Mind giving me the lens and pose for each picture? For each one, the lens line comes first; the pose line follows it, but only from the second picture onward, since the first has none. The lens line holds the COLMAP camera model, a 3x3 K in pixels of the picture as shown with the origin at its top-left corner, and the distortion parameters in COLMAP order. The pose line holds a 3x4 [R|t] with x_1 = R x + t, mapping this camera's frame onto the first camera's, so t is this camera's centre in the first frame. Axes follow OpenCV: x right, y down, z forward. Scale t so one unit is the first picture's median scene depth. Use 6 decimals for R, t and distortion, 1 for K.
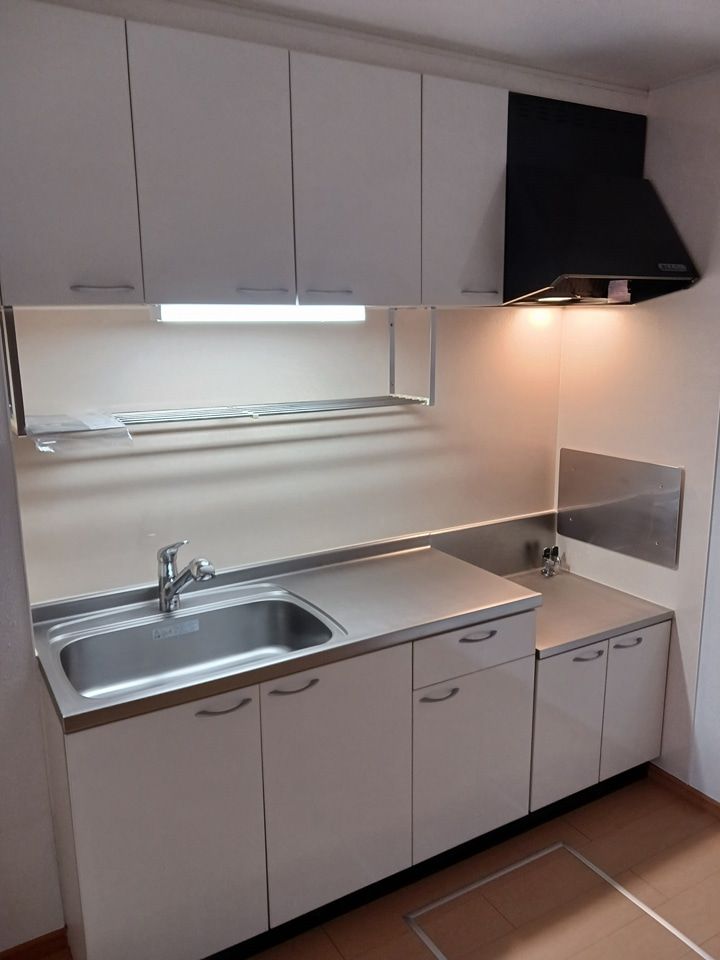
lens RADIAL K [[740.9, 0, 360.0], [0, 740.9, 480.0], [0, 0, 1]] dist [0.007557, 0.005475]
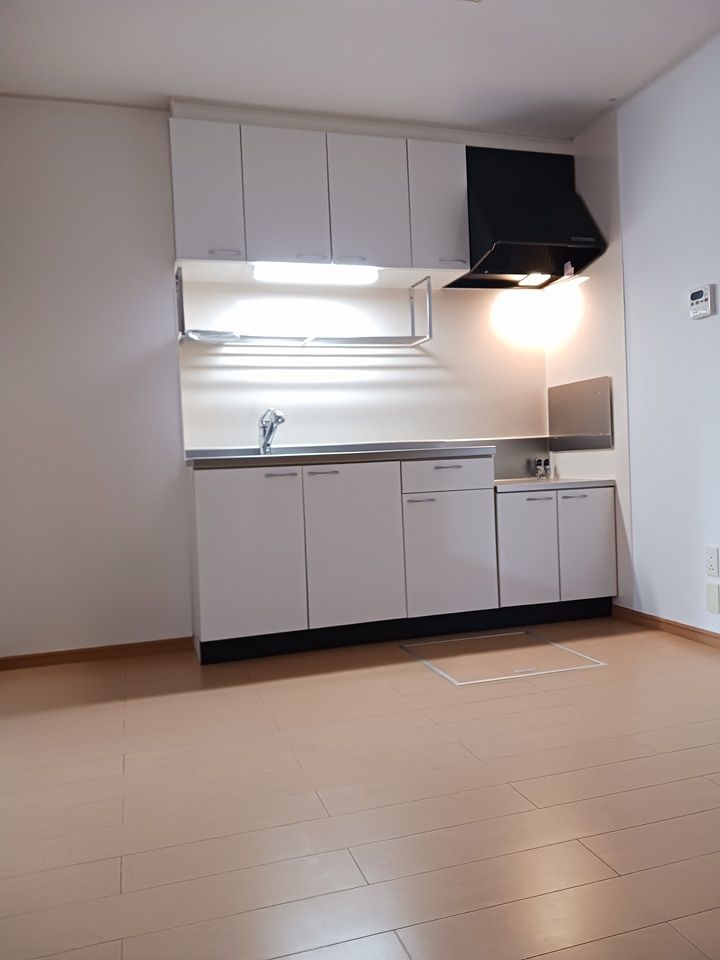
lens RADIAL K [[757.1, 0, 360.0], [0, 757.1, 480.0], [0, 0, 1]] dist [0.004046, -0.000475]
pose [[0.972262, -0.020757, -0.232970, 0.319547], [-0.019901, 0.985100, -0.170826, 0.471065], [0.233045, 0.170724, 0.957363, -0.514036]]
